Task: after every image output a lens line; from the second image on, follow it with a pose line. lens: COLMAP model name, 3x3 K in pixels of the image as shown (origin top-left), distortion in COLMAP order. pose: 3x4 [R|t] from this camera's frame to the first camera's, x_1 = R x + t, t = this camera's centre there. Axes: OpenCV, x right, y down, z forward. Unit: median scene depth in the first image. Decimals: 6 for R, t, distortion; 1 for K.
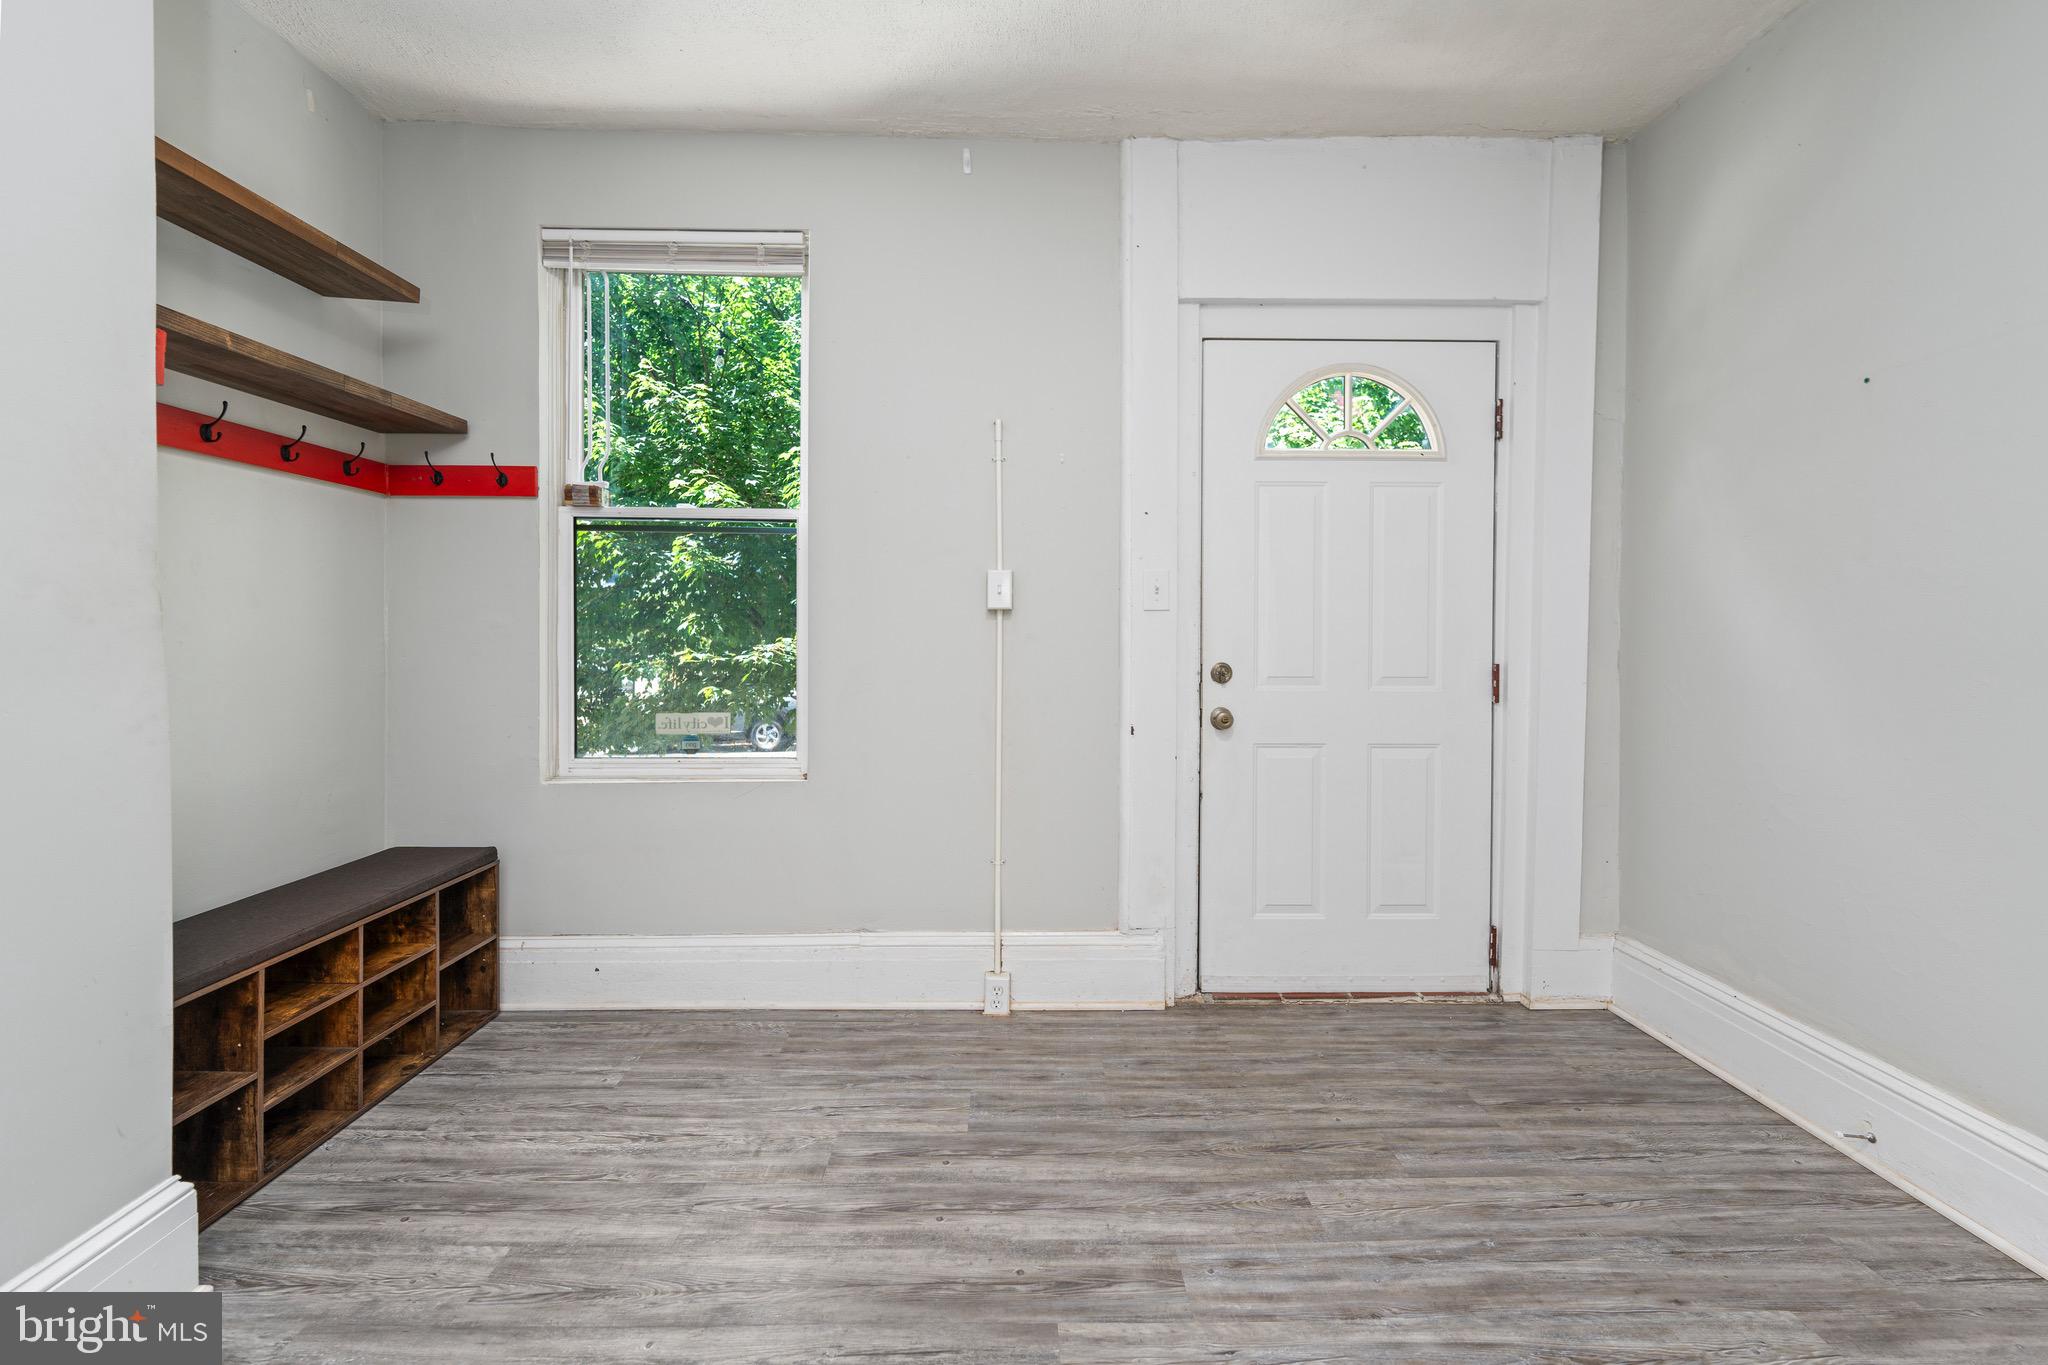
lens RADIAL K [[837.6, 0, 1025.1], [0, 837.6, 641.4], [0, 0, 1]] dist [-0.000638, -0.000688]
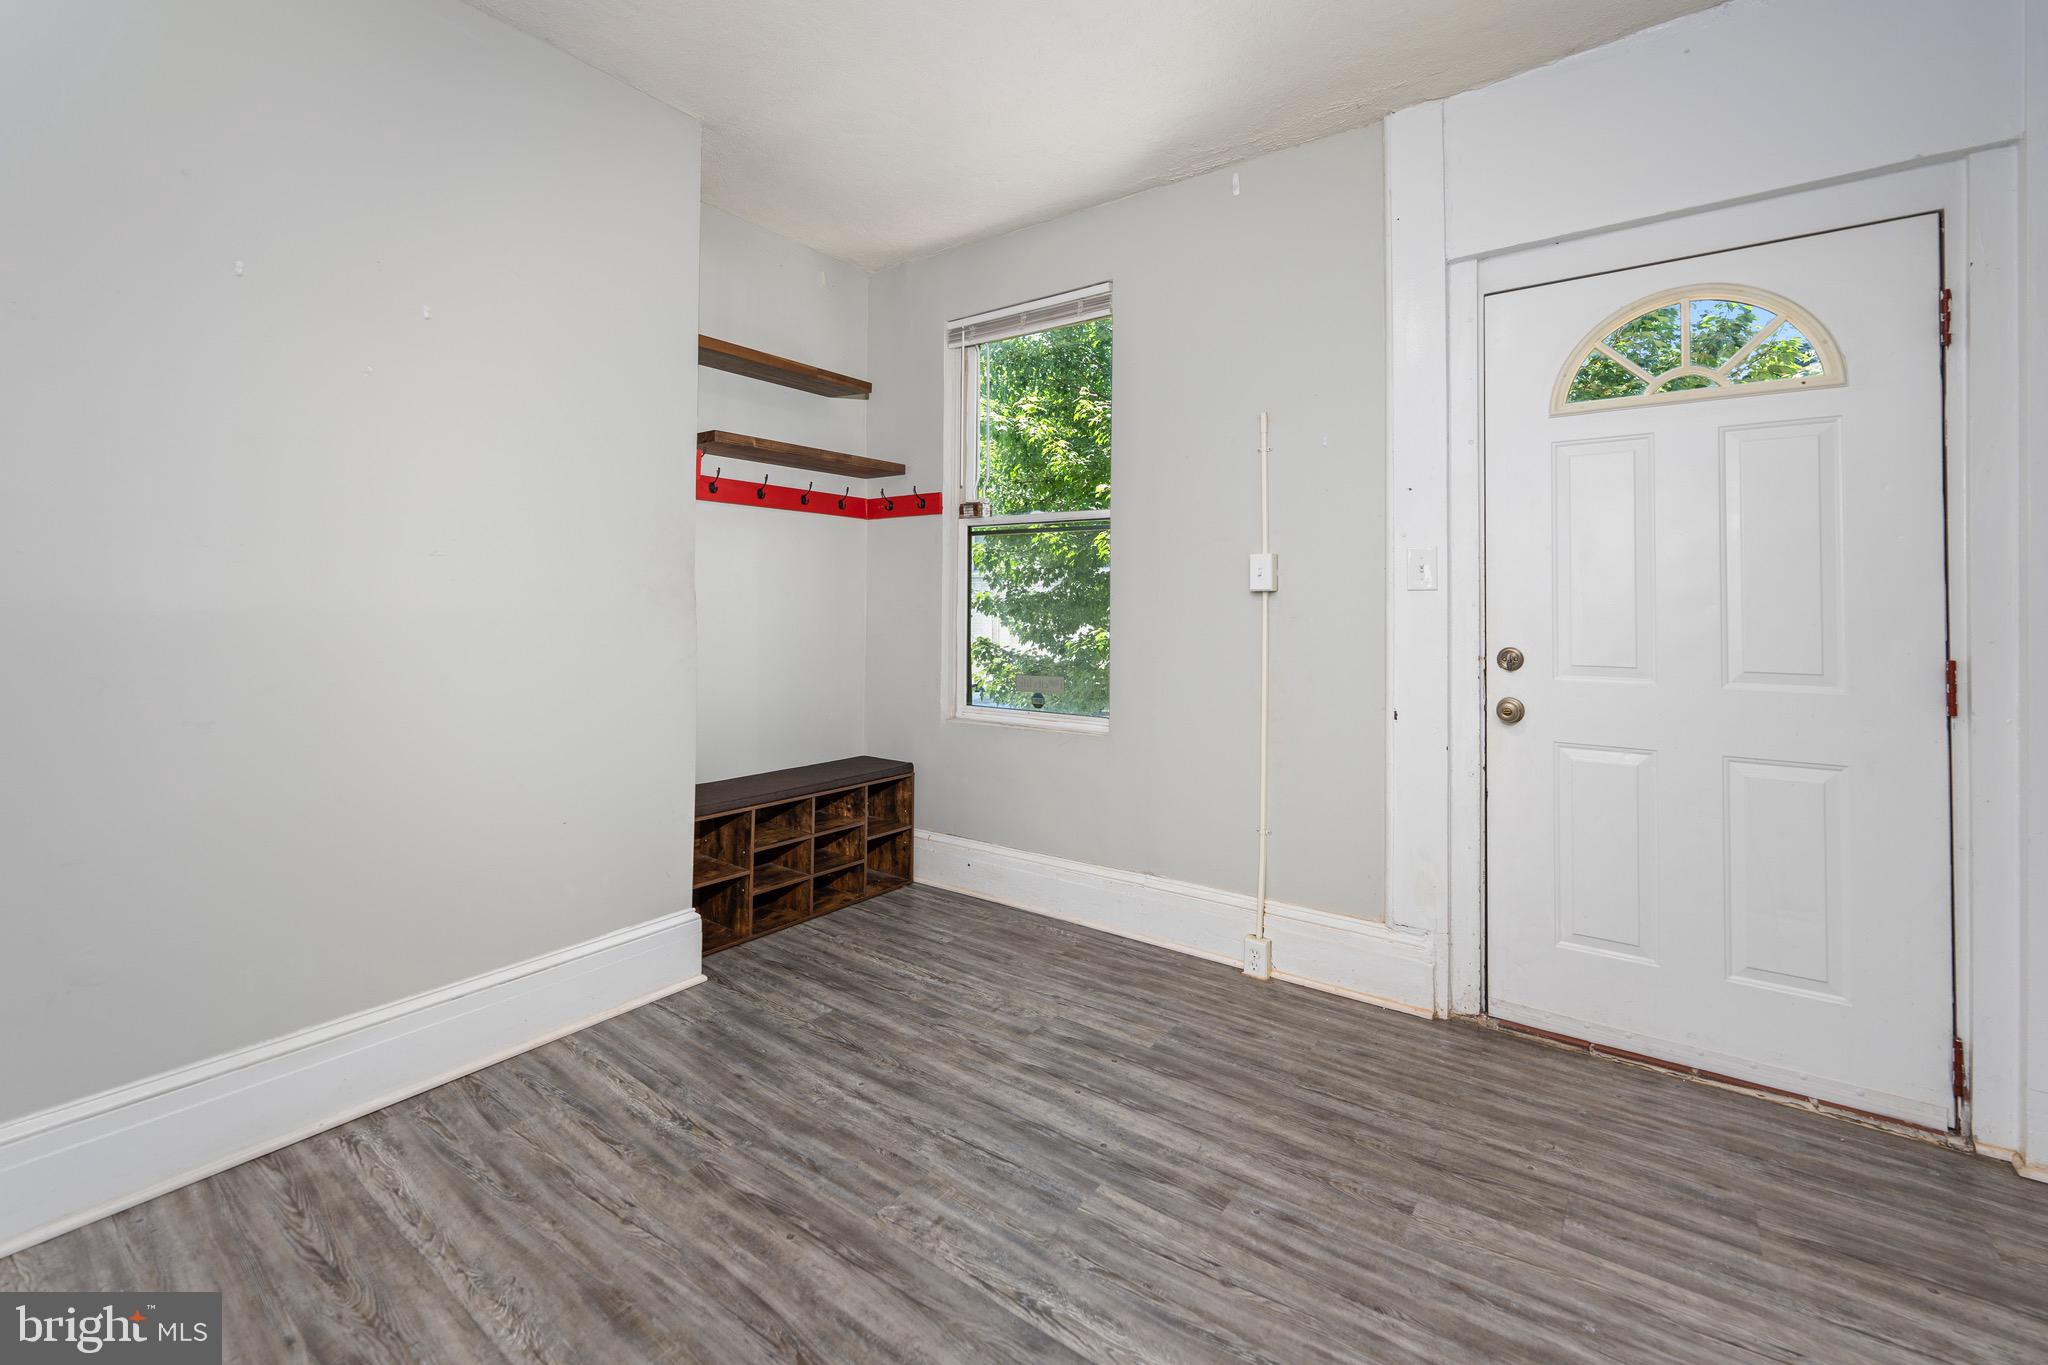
lens RADIAL K [[846.1, 0, 1025.4], [0, 846.1, 588.5], [0, 0, 1]] dist [-0.002263, -0.000563]
pose [[0.801628, -0.012185, -0.597699, 0.436811], [-0.012003, 0.999263, -0.036470, 0.001667], [0.597702, 0.036409, 0.800891, -0.044610]]
